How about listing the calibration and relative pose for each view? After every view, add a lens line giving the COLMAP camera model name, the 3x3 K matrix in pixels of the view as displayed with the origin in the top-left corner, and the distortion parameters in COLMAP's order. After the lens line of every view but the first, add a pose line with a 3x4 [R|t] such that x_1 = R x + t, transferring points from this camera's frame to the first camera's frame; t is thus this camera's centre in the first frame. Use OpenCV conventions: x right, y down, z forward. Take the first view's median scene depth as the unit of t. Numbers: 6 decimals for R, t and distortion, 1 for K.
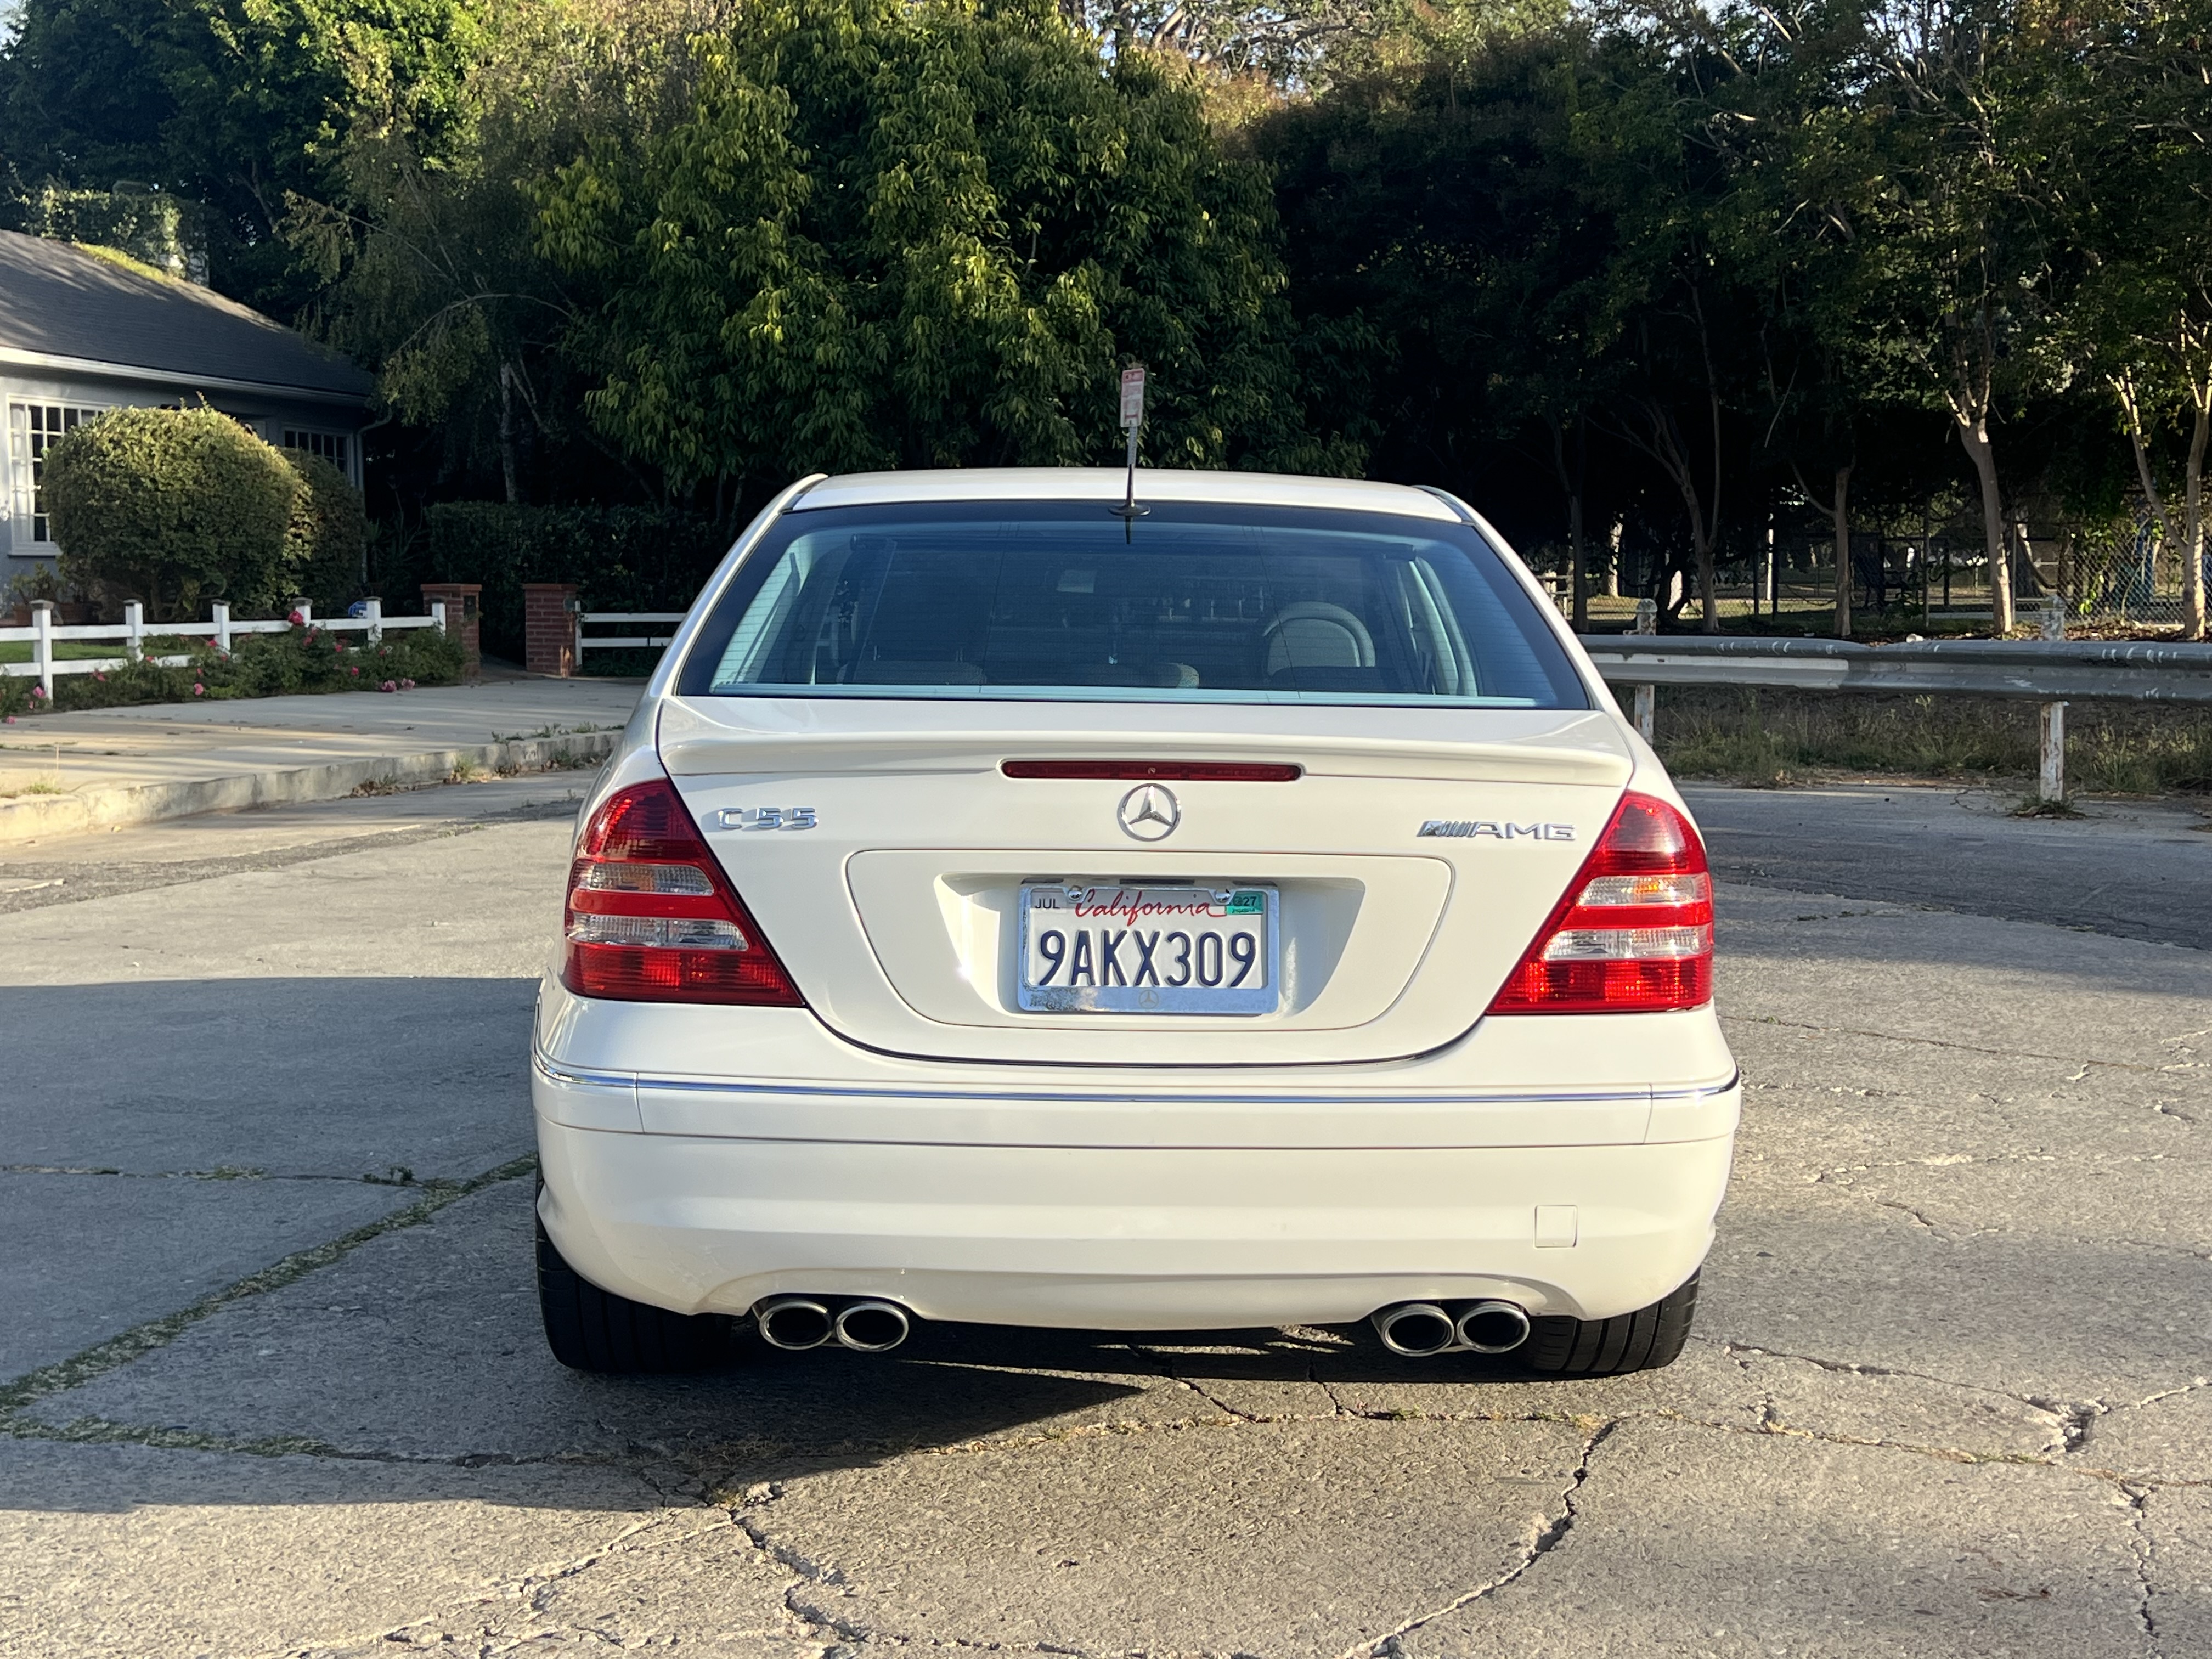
lens RADIAL K [[2784.2, 0, 1125.3], [0, 2784.2, 836.6], [0, 0, 1]] dist [0.163071, -0.372570]
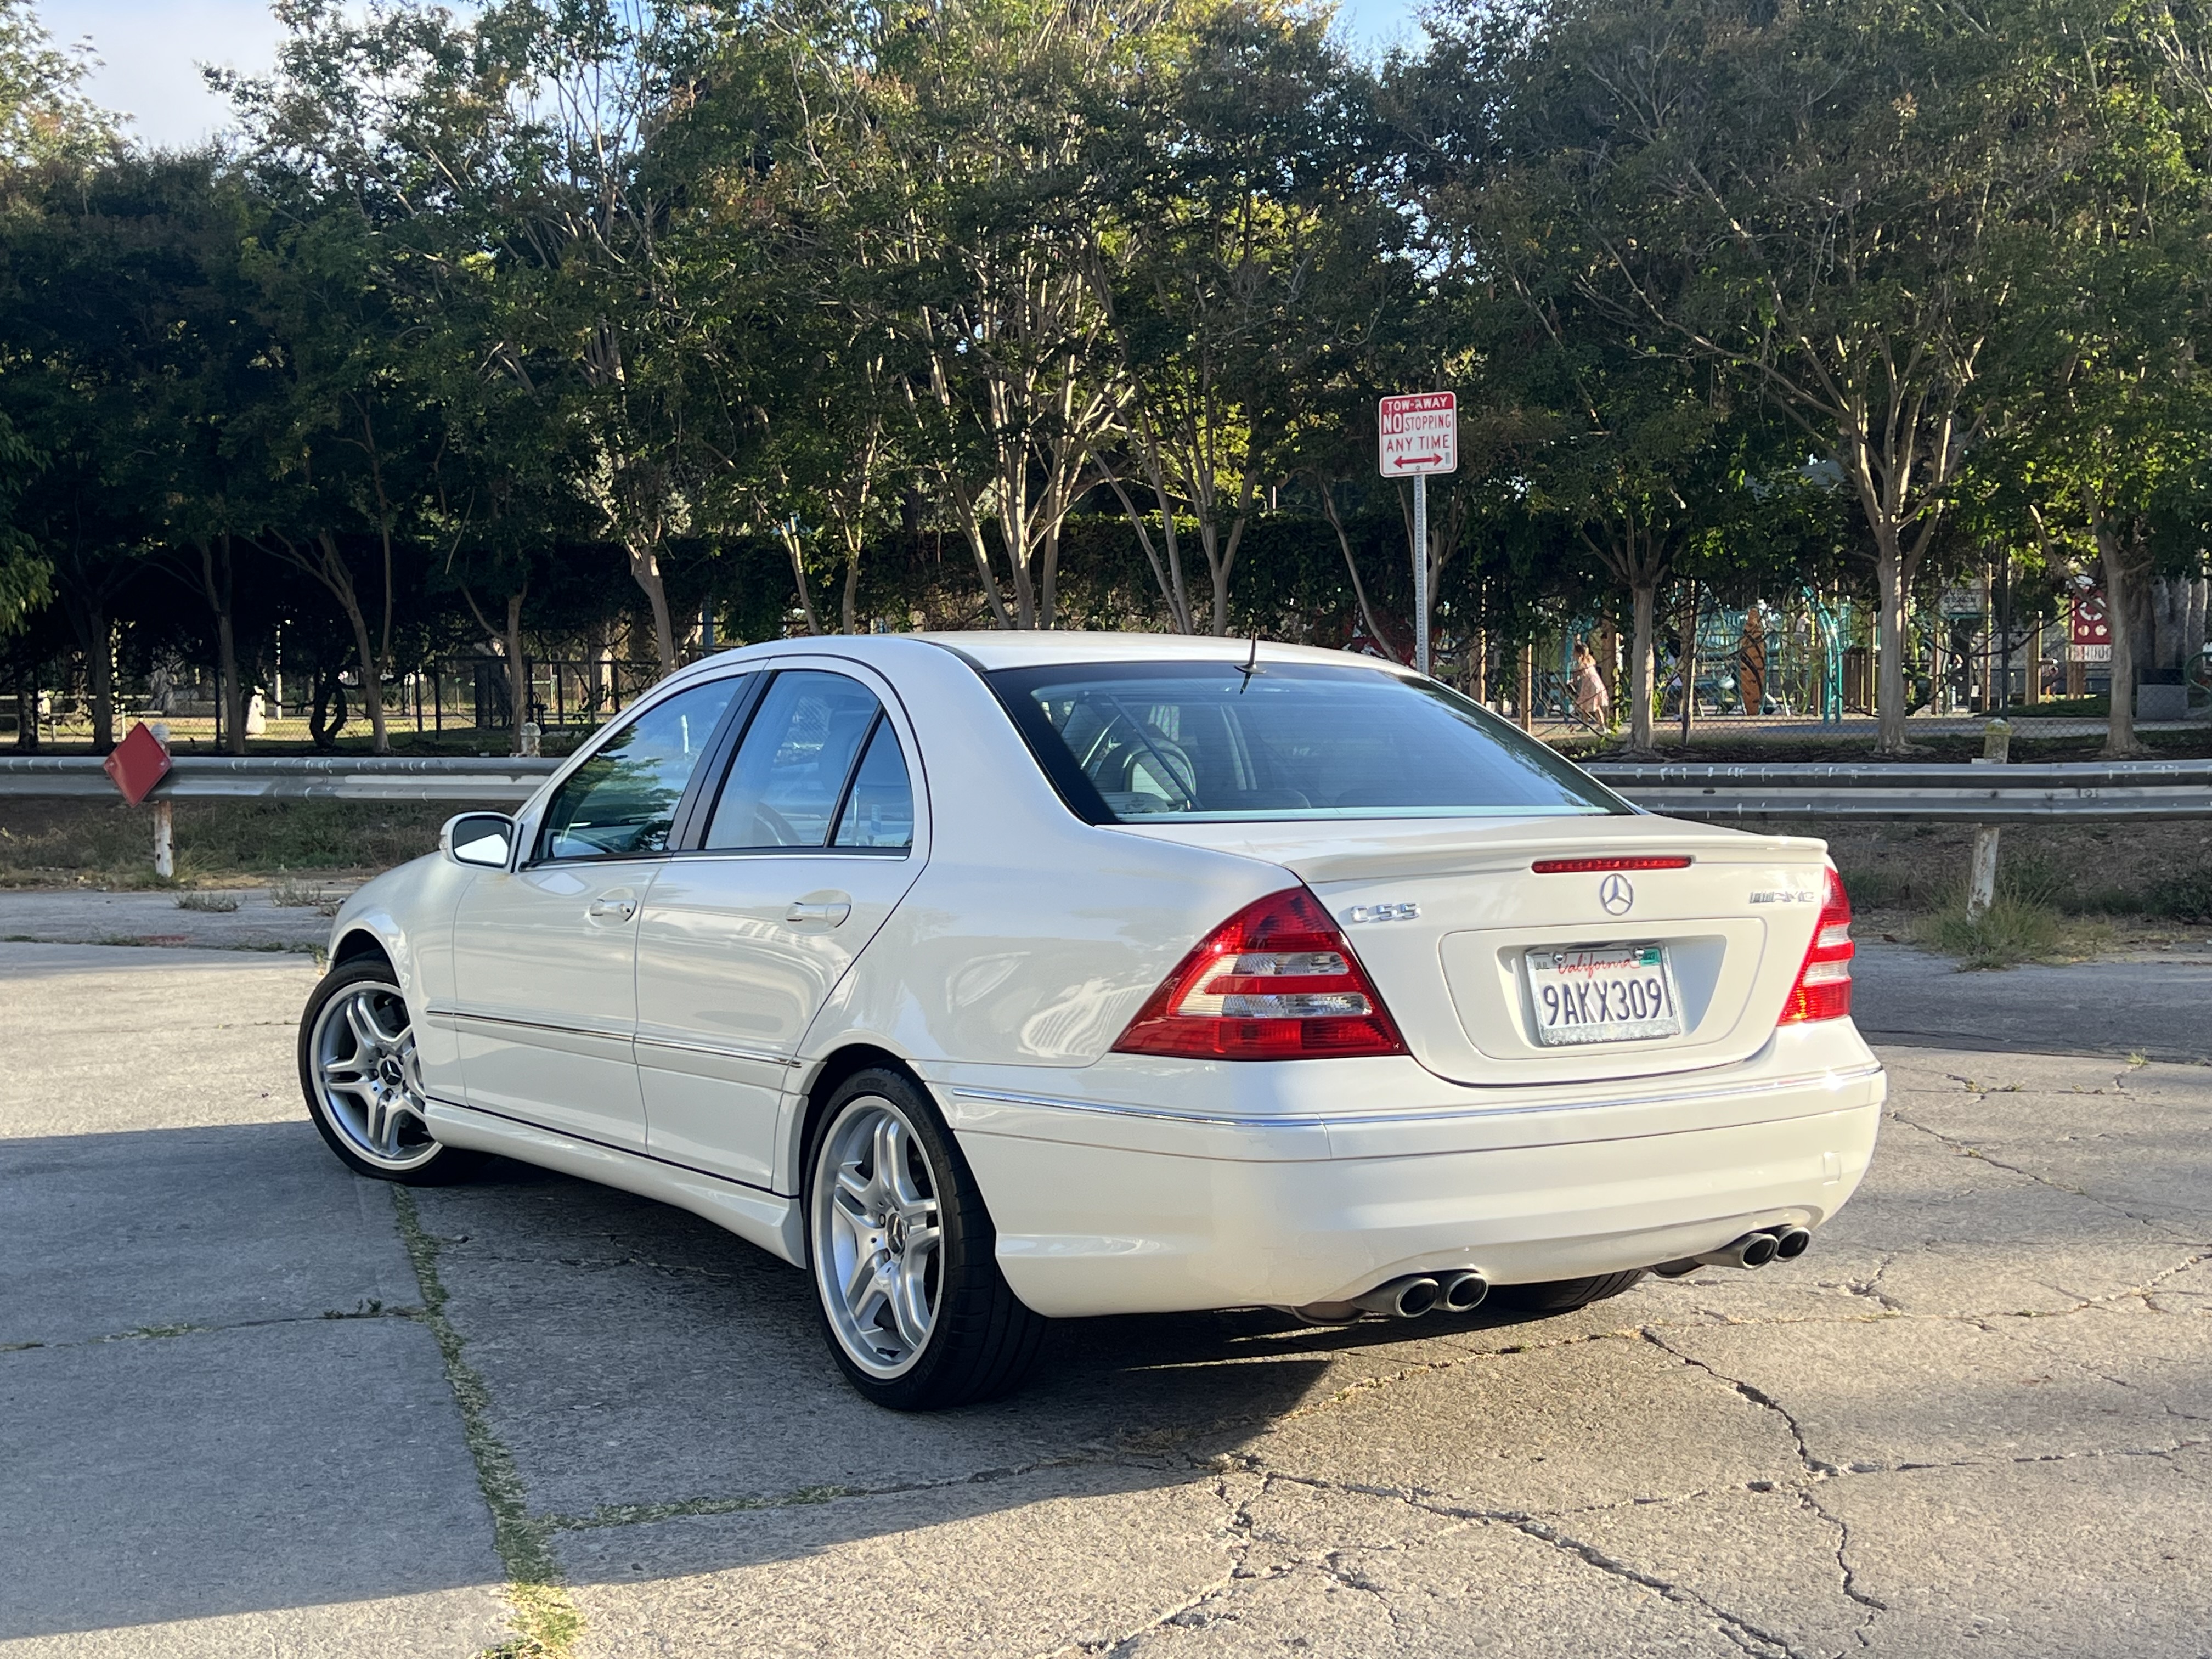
lens RADIAL K [[2761.2, 0, 1176.6], [0, 2761.2, 868.8], [0, 0, 1]] dist [0.154435, -0.363216]
pose [[0.839036, -0.040350, 0.542578, -0.121319], [0.056049, 0.998351, -0.012429, -0.002196], [-0.541182, 0.040839, 0.839913, -0.004728]]
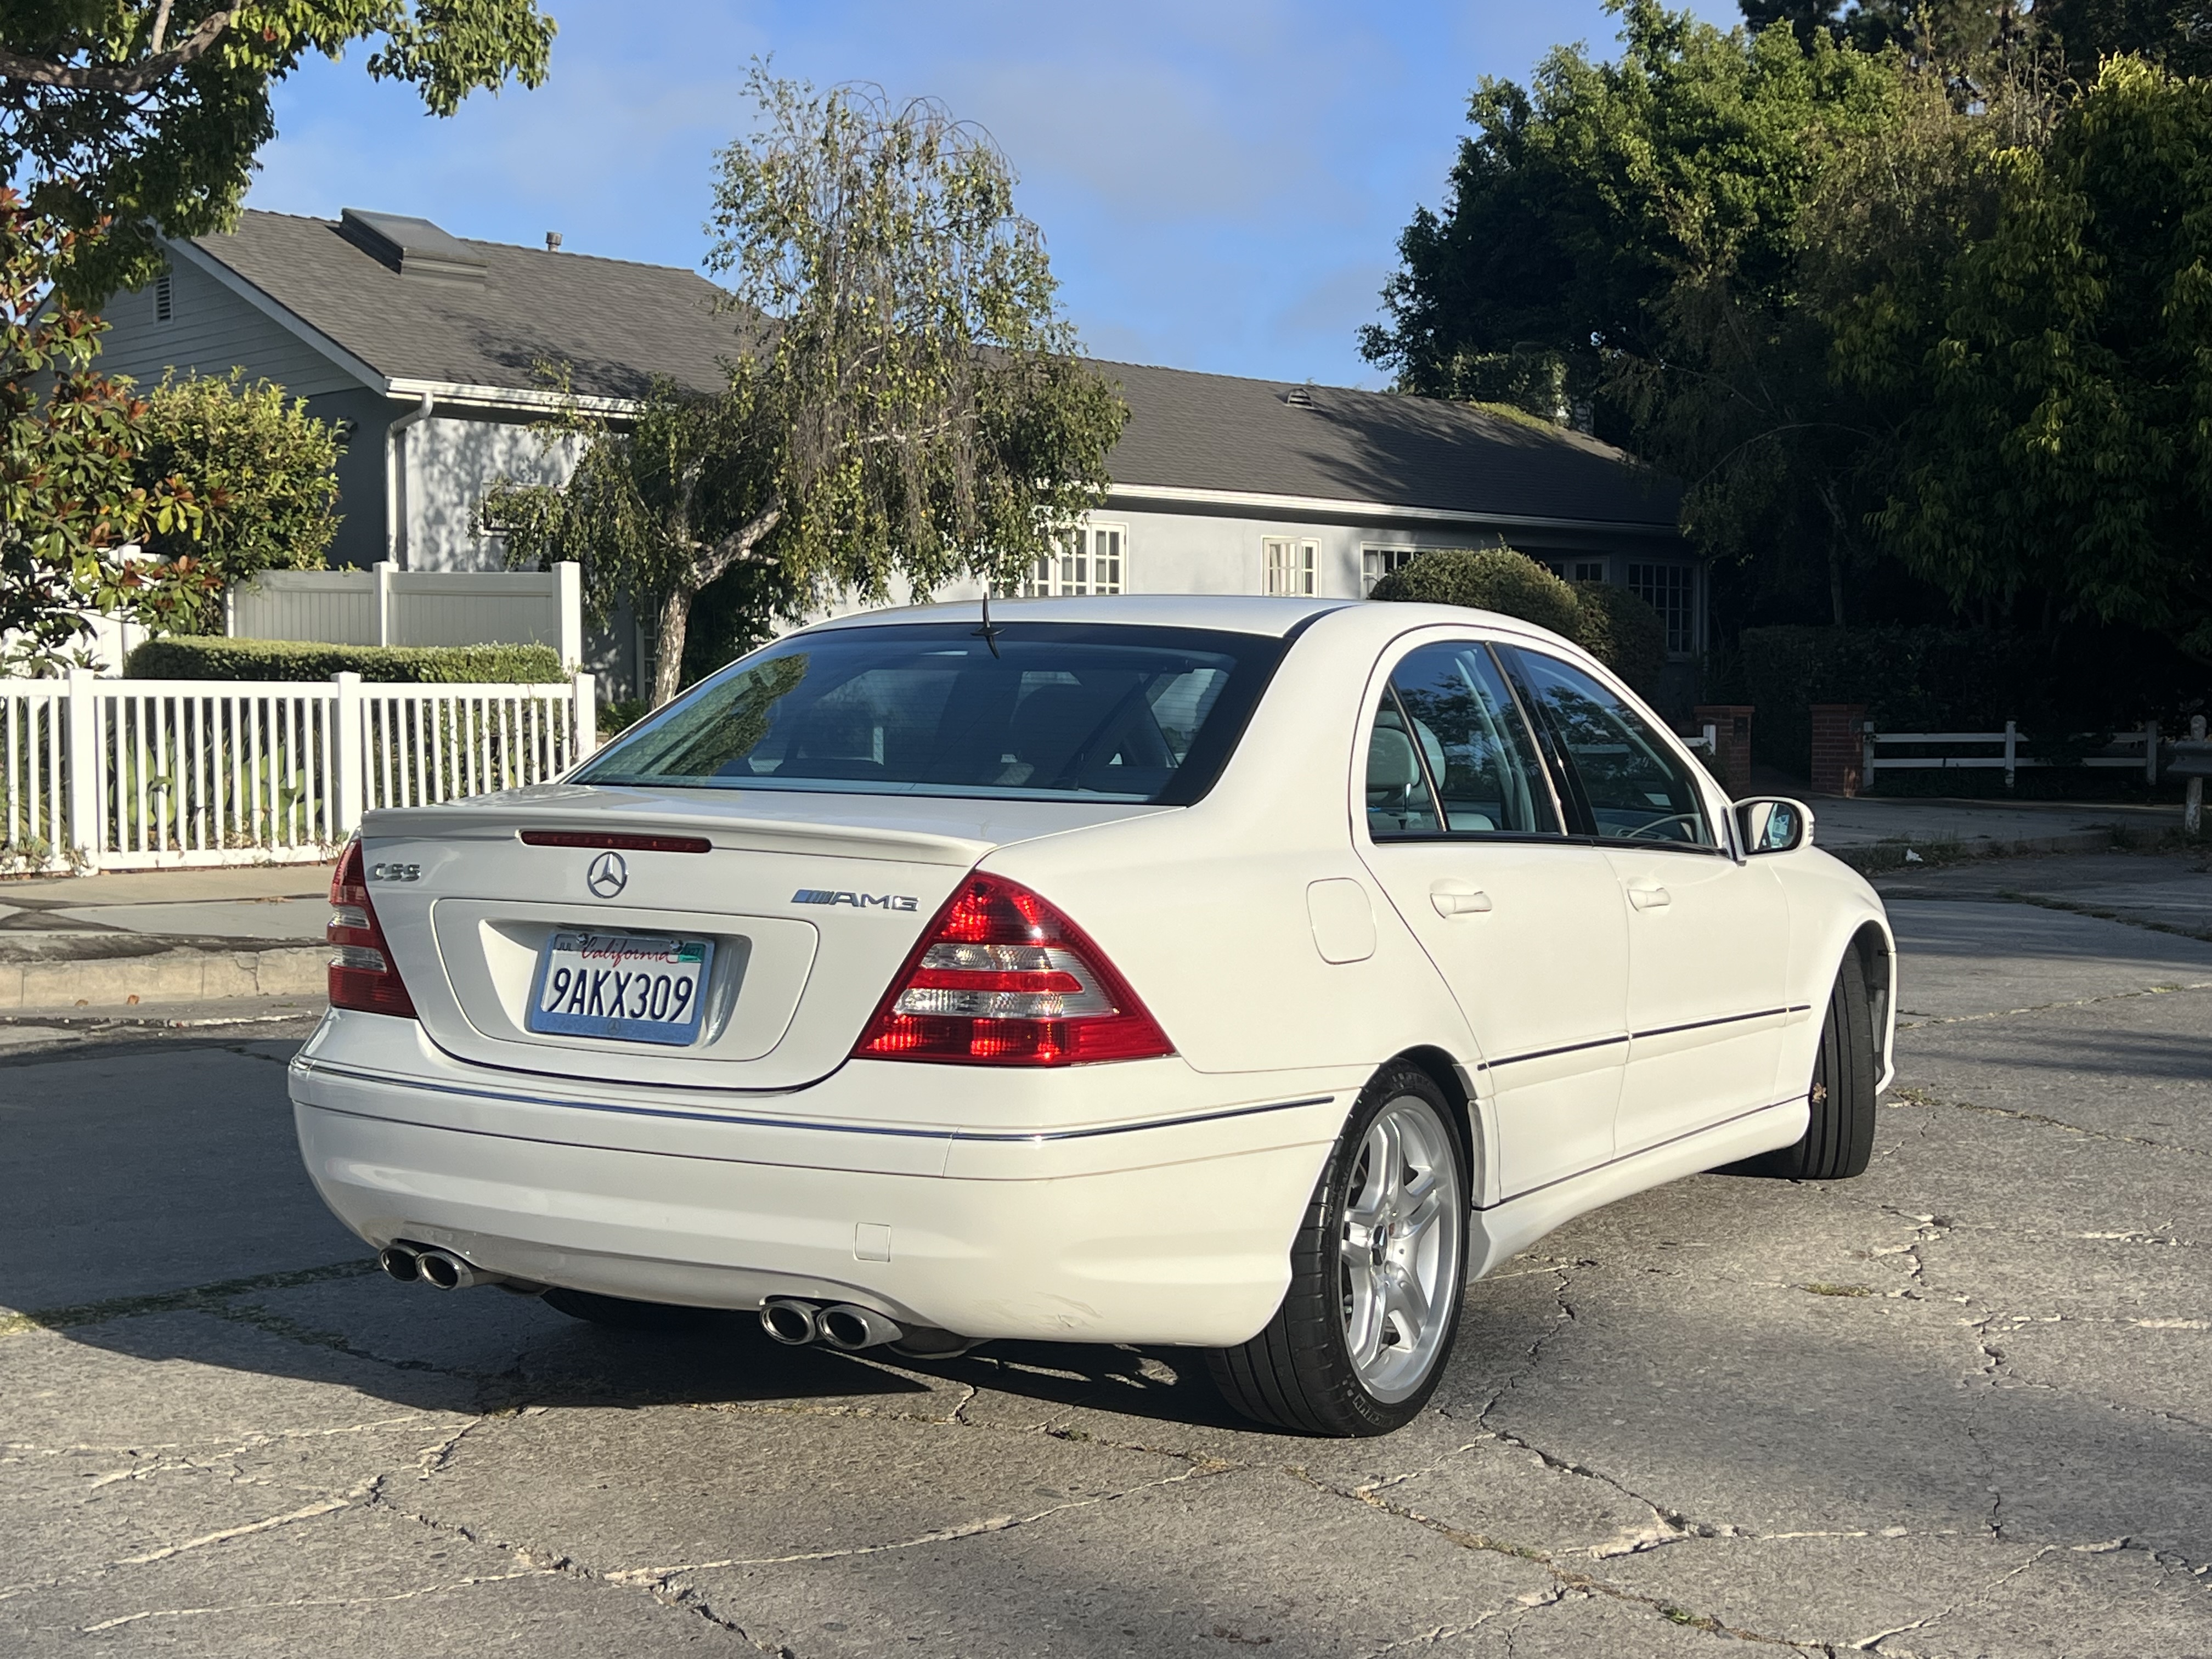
lens RADIAL K [[2784.2, 0, 1125.3], [0, 2784.2, 836.6], [0, 0, 1]] dist [0.163071, -0.372570]
pose [[0.853165, 0.020897, -0.521223, 0.112528], [-0.043815, 0.998537, -0.031686, 0.000482], [0.519798, 0.049871, 0.852832, 0.007764]]
